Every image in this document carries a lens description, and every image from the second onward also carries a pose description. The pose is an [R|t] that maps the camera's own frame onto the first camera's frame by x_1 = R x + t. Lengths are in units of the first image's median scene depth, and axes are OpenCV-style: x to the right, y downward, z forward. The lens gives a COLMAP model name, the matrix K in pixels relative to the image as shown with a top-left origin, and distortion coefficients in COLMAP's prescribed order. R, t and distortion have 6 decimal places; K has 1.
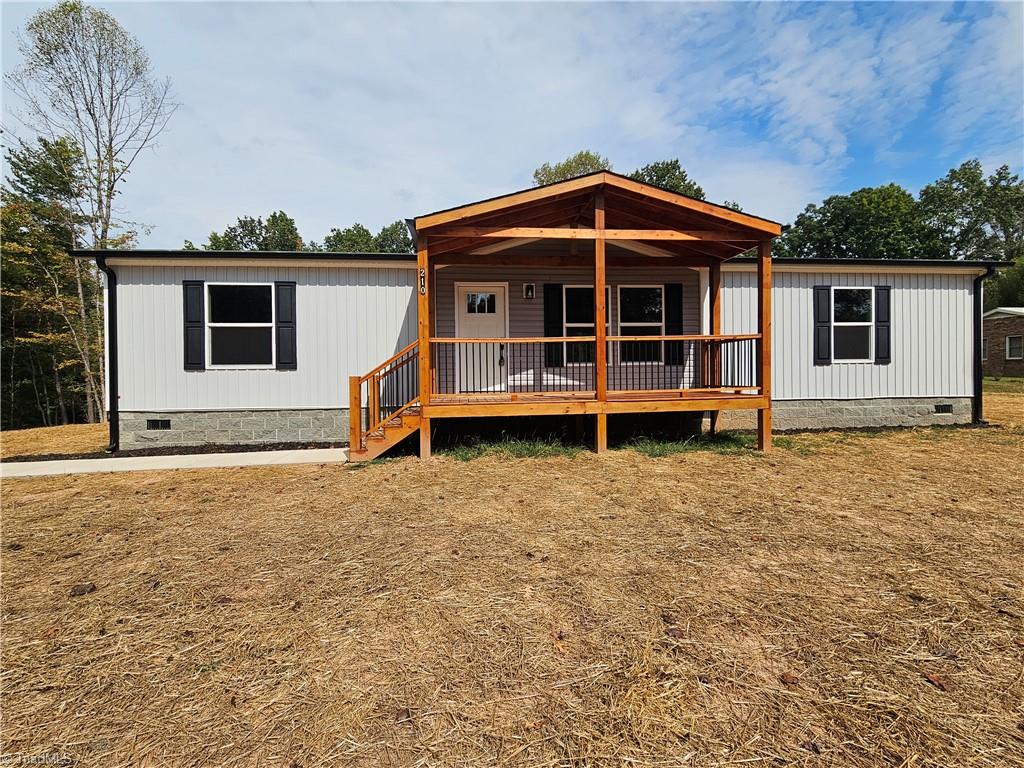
lens RADIAL K [[455.6, 0, 511.2], [0, 455.6, 378.0], [0, 0, 1]] dist [-0.000836, -0.000461]
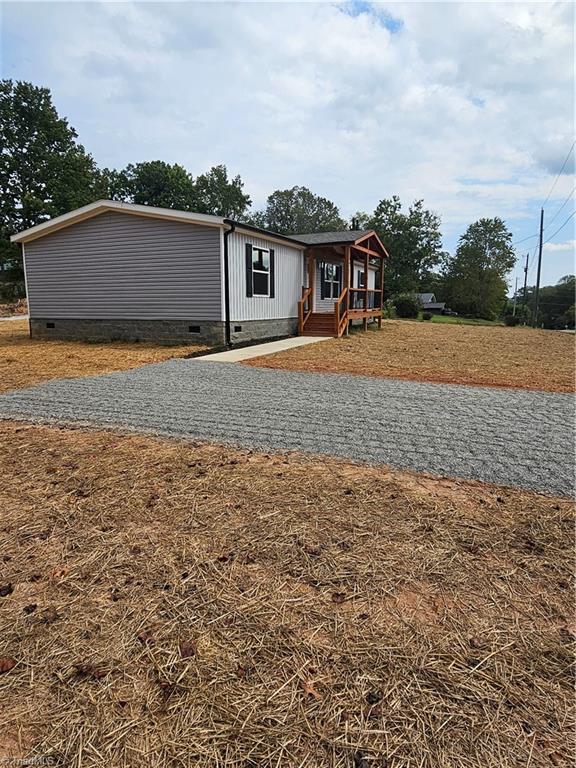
lens RADIAL K [[459.1, 0, 288.0], [0, 459.1, 384.0], [0, 0, 1]] dist [0.000800, 0.002488]
pose [[0.505315, -0.135463, 0.852236, -2.123662], [0.003634, 0.987927, 0.154876, 0.040212], [-0.862927, -0.075164, 0.499707, -0.027584]]
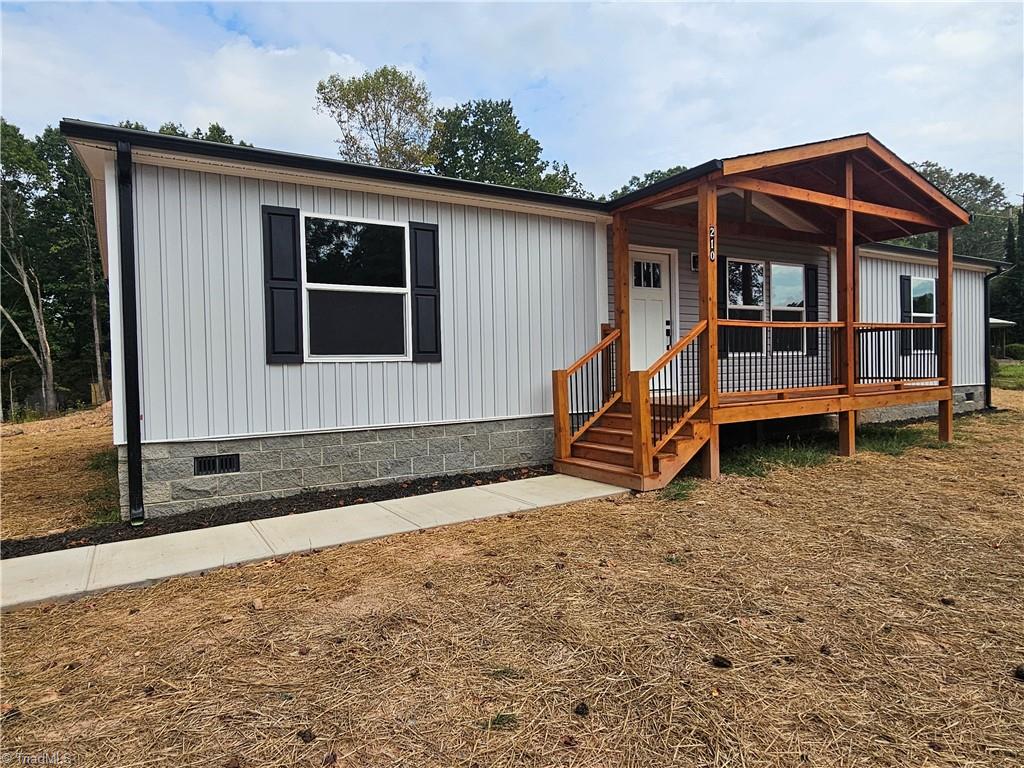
lens RADIAL K [[612.1, 0, 509.0], [0, 612.1, 377.2], [0, 0, 1]] dist [0.000800, 0.002488]
pose [[0.905152, -0.015190, 0.424816, -0.753933], [0.013720, 0.999885, 0.006518, -0.002113], [-0.424866, -0.000071, 0.905256, 0.182468]]
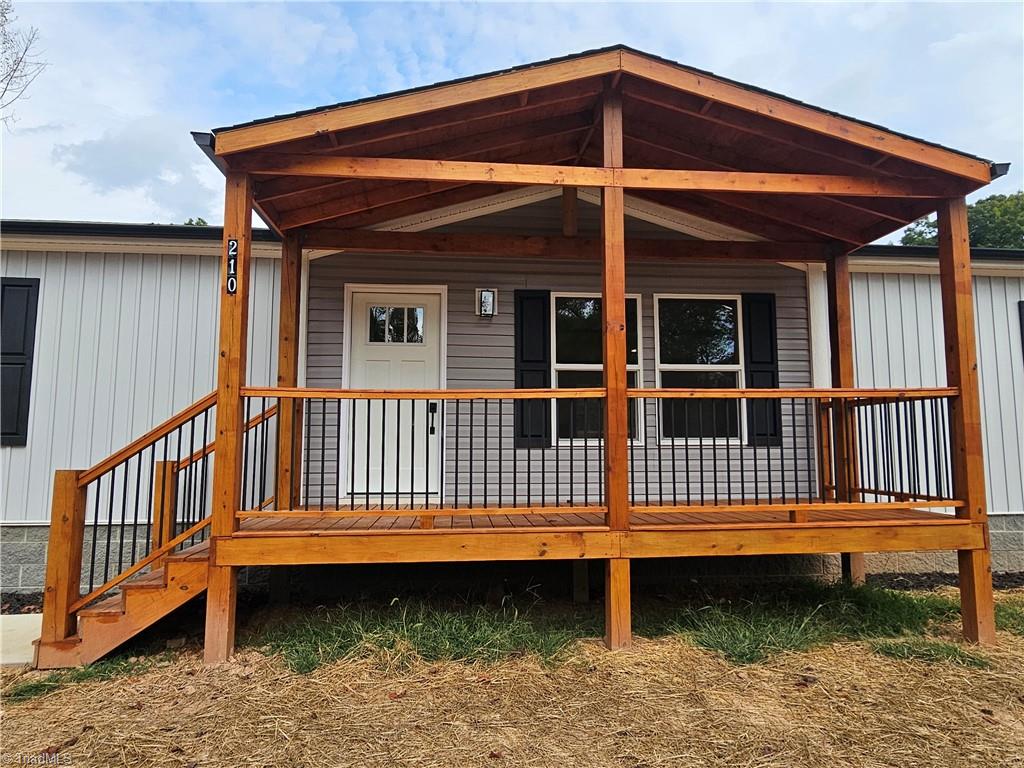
lens RADIAL K [[612.1, 0, 509.0], [0, 612.1, 377.2], [0, 0, 1]] dist [0.000800, 0.002488]
pose [[0.999813, 0.011539, -0.015542, 0.081836], [-0.013209, 0.993616, -0.112036, -0.025909], [0.014150, 0.112220, 0.993583, 0.317713]]
